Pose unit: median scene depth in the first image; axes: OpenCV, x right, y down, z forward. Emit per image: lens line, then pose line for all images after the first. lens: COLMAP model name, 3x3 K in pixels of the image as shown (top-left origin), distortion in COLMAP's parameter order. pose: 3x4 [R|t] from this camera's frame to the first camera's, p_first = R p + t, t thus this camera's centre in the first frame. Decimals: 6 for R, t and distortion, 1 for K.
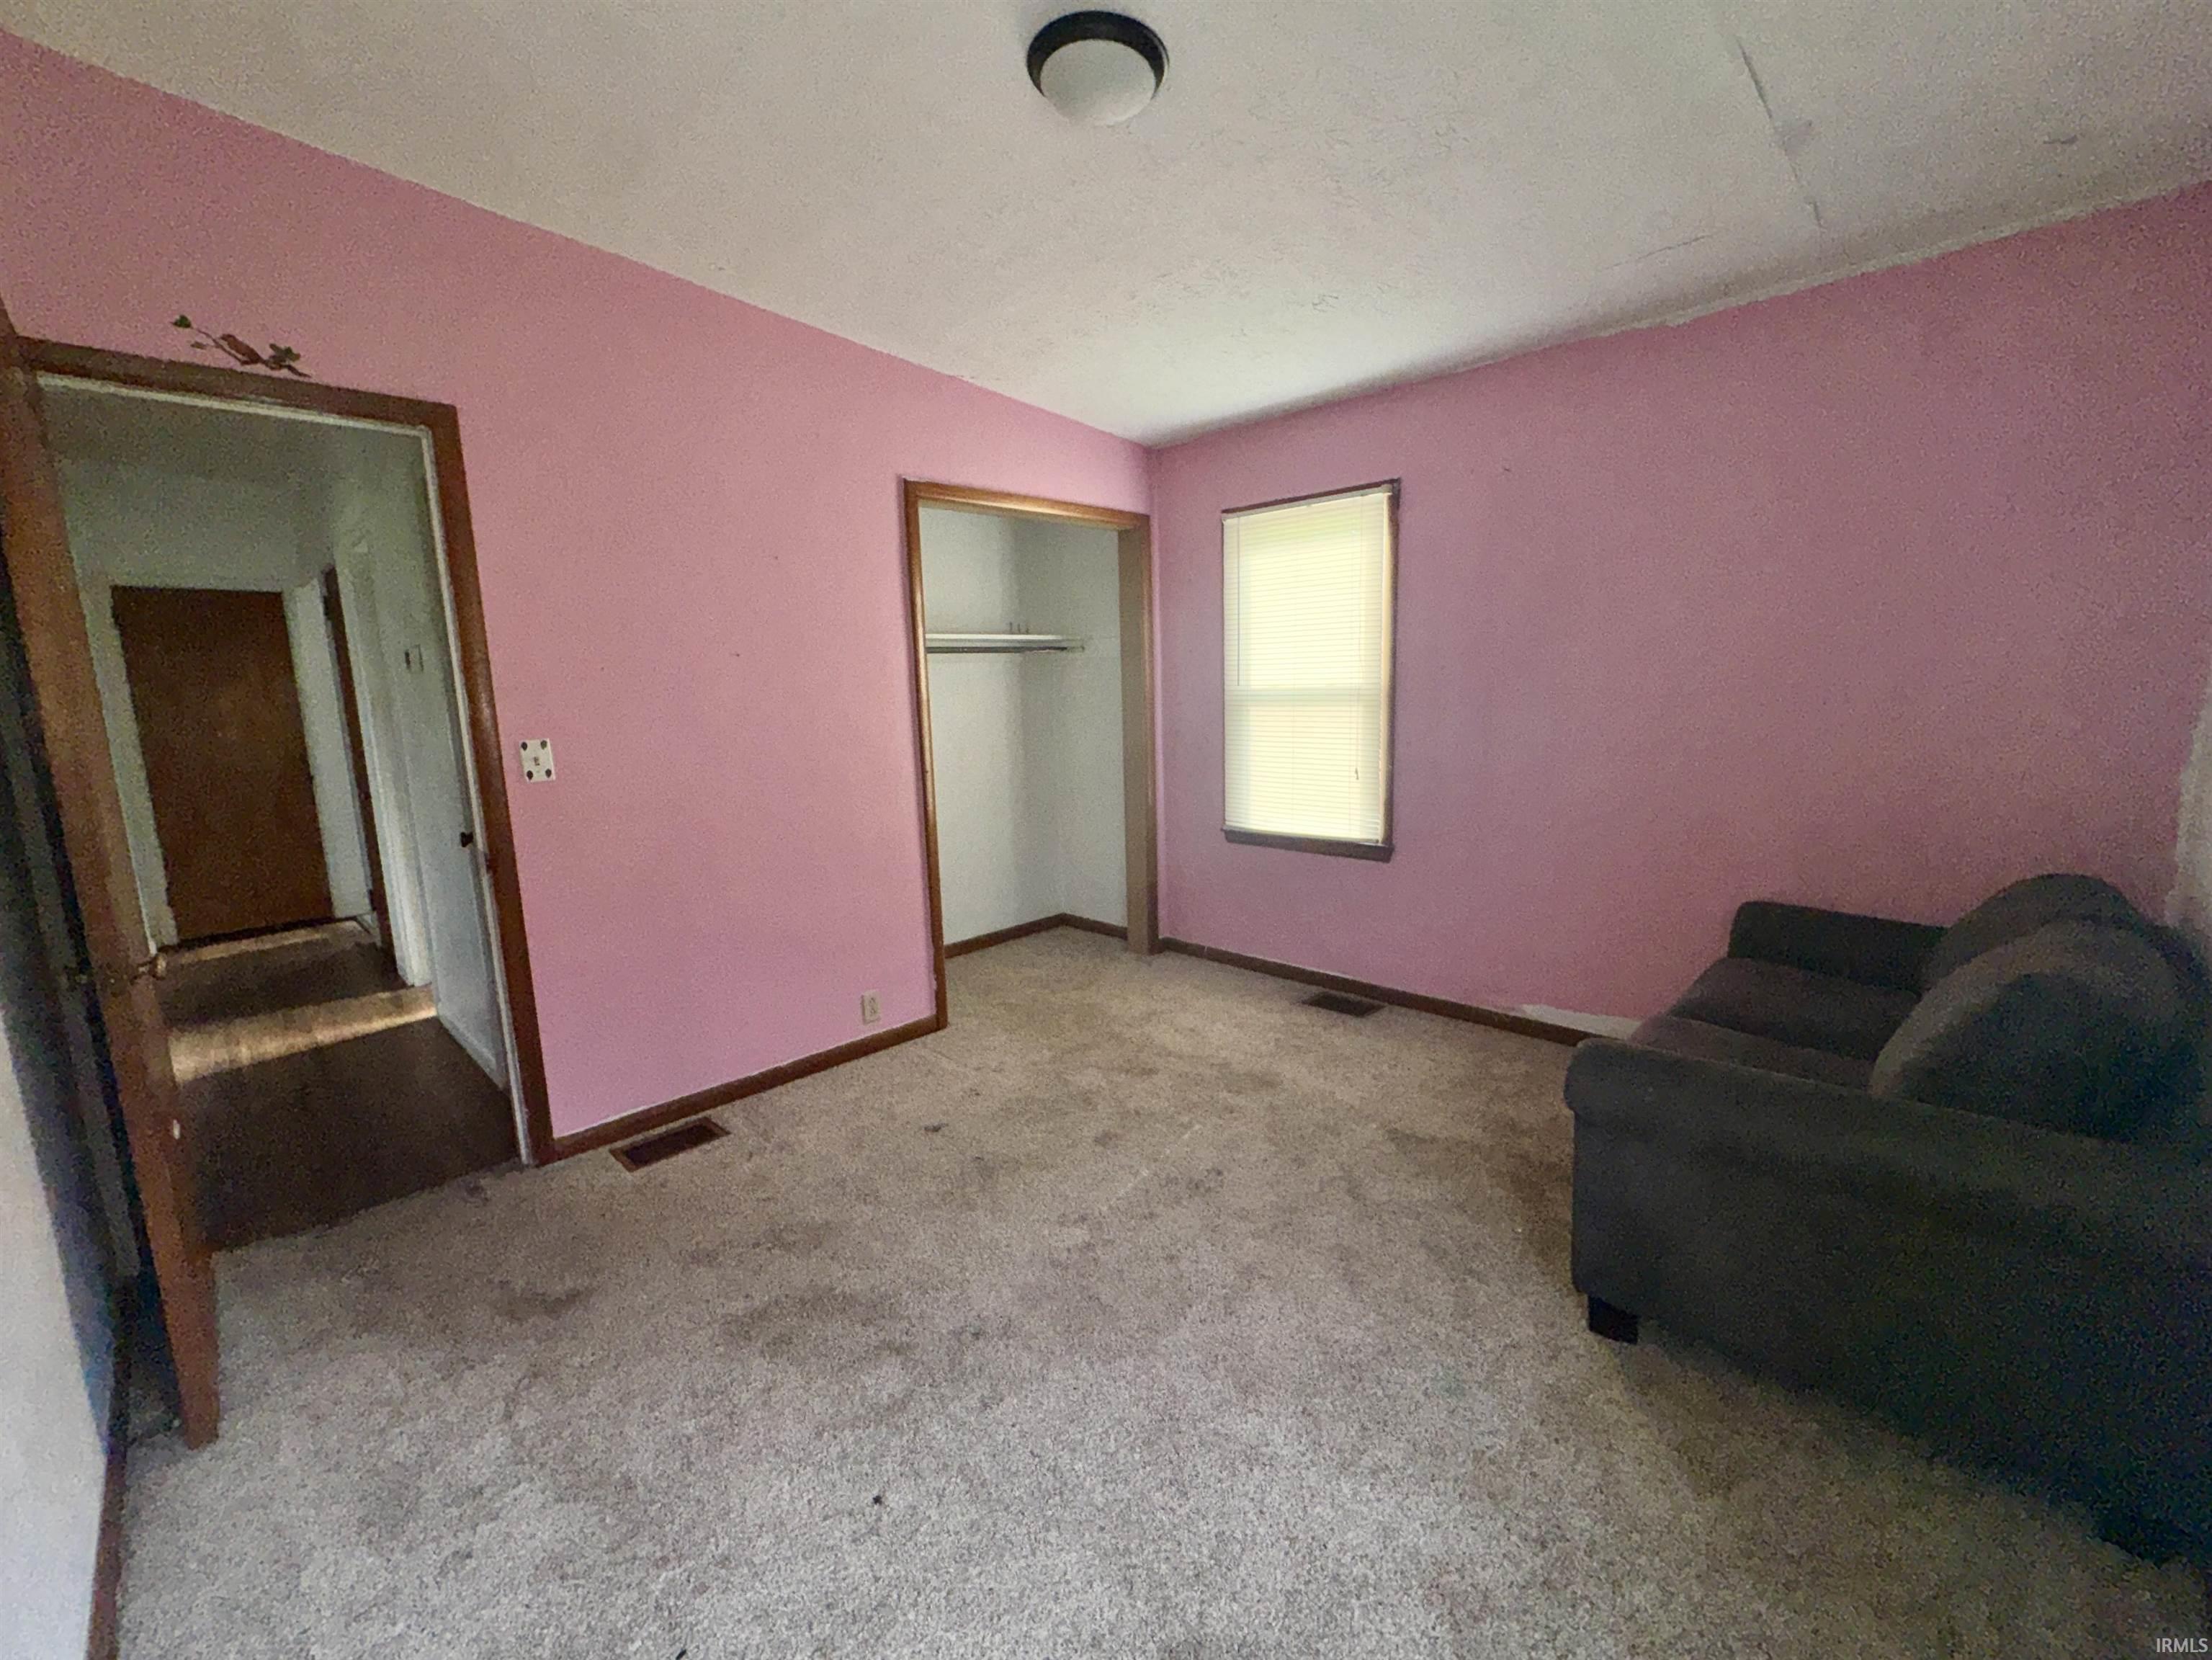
lens RADIAL K [[883.3, 0, 1100.2], [0, 883.3, 824.5], [0, 0, 1]] dist [-0.000897, -0.000462]
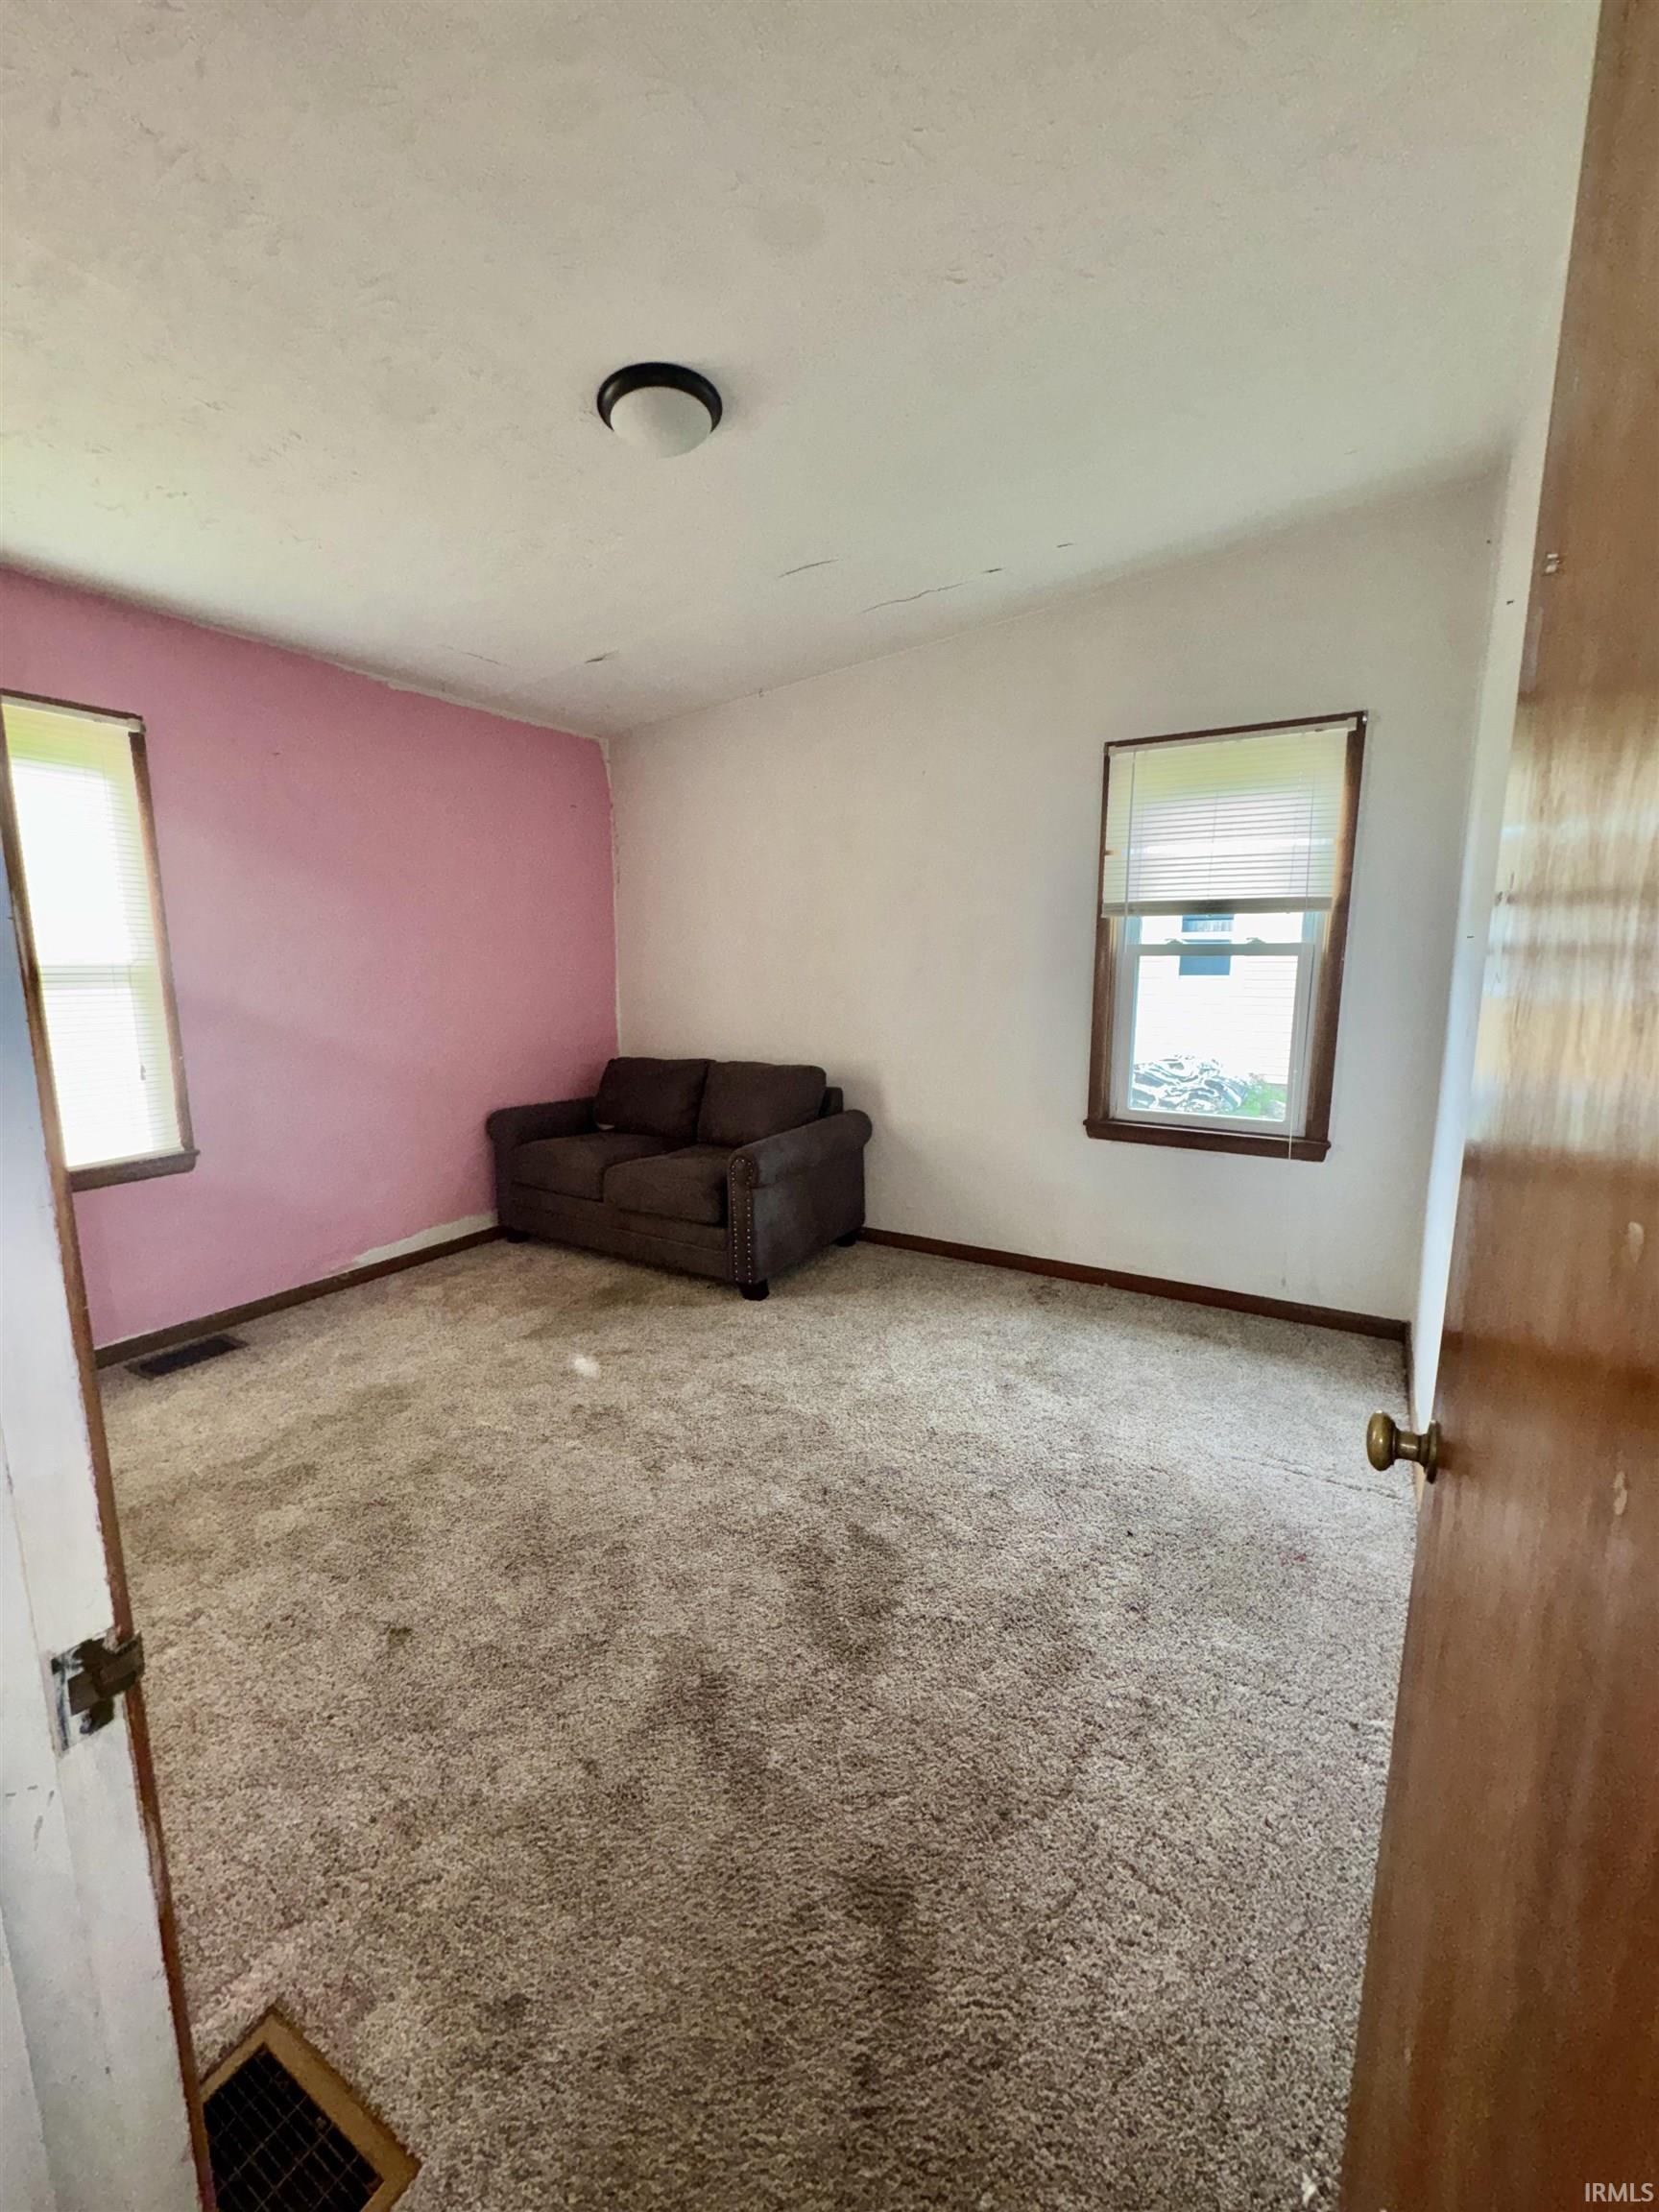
lens RADIAL K [[883.1, 0, 806.0], [0, 883.1, 1104.0], [0, 0, 1]] dist [-0.000897, -0.000462]
pose [[-0.205878, -0.127920, 0.970181, -0.815994], [0.158386, 0.973991, 0.162033, -0.084467], [-0.965675, 0.187022, -0.180262, 0.763084]]
